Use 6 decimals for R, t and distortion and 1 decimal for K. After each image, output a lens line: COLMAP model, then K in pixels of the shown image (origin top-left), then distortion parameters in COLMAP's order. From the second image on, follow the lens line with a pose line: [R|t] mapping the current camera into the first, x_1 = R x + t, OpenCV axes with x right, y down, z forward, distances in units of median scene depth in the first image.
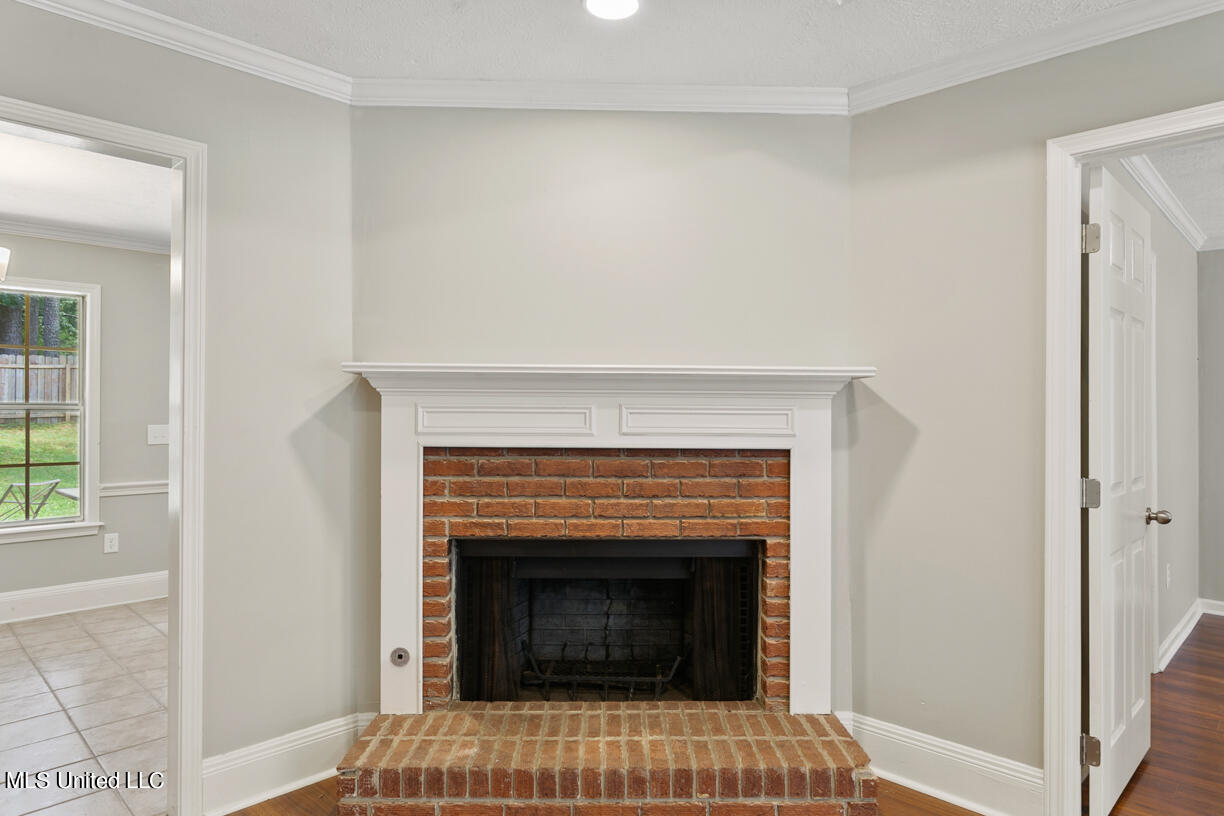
lens RADIAL K [[741.9, 0, 615.5], [0, 741.9, 409.1], [0, 0, 1]] dist [-0.014672, 0.000074]
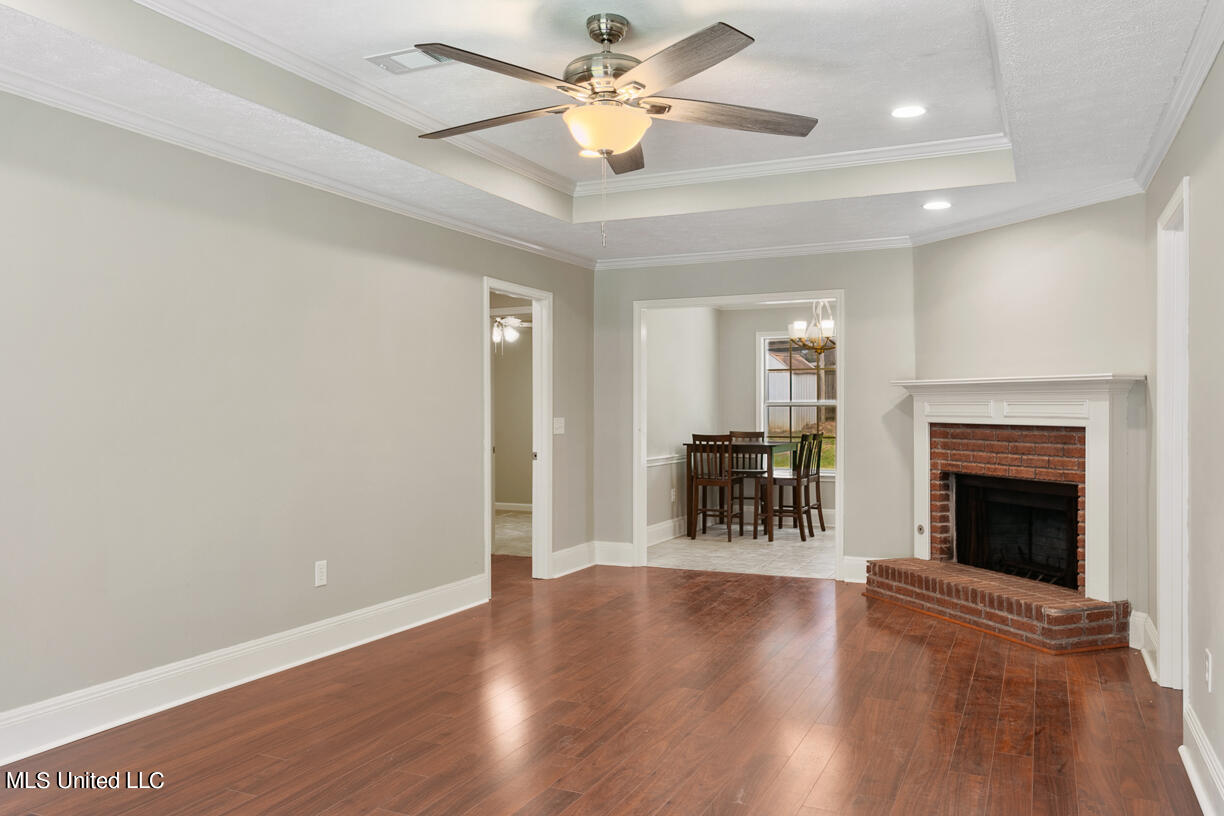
lens RADIAL K [[930.3, 0, 611.4], [0, 930.3, 409.3], [0, 0, 1]] dist [-0.009778, -0.000459]
pose [[0.335678, -0.003529, -0.941970, 1.729900], [0.010301, 0.999947, -0.000075, 0.007185], [0.941920, -0.009678, 0.335697, -0.589545]]
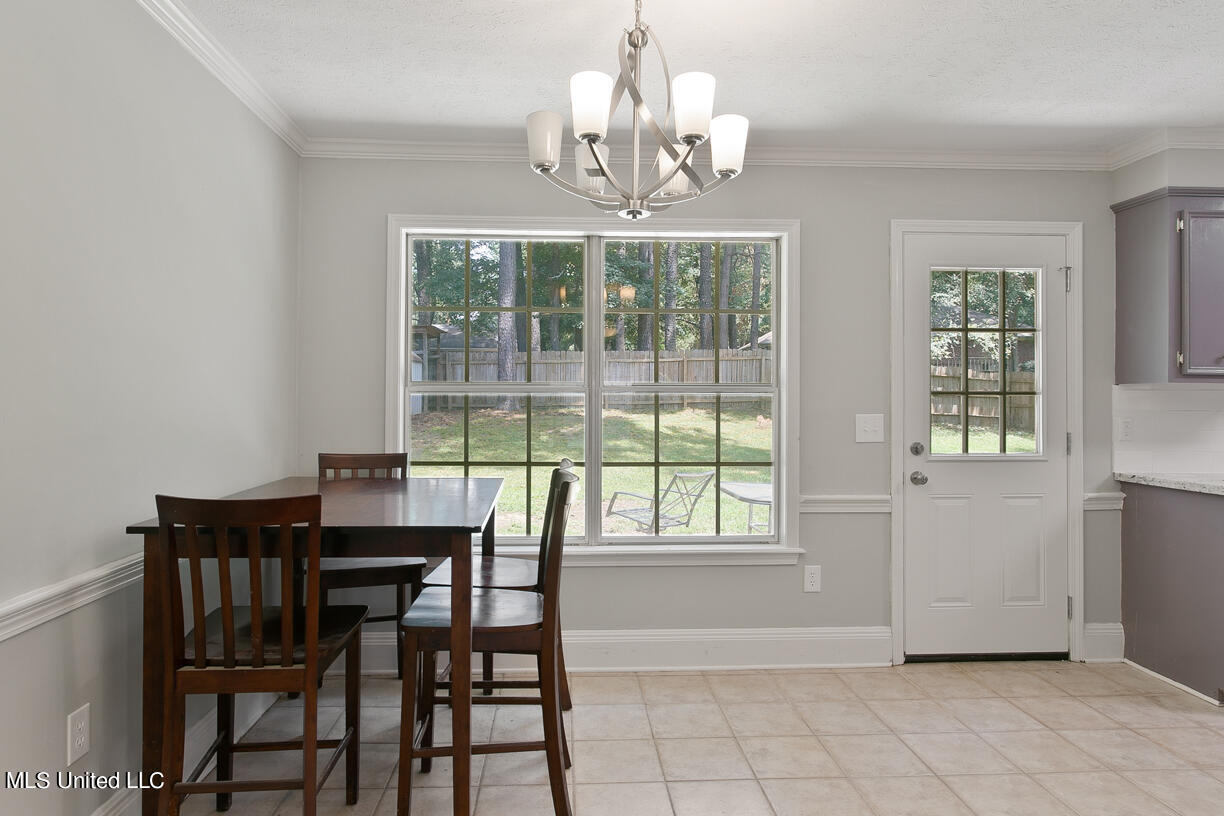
lens RADIAL K [[740.0, 0, 607.0], [0, 740.0, 399.7], [0, 0, 1]] dist [-0.002855, -0.000689]
pose [[0.744316, 0.003240, -0.667820, -0.668939], [-0.001265, 0.999993, 0.003441, 0.011271], [0.667827, -0.001717, 0.744315, 0.628043]]
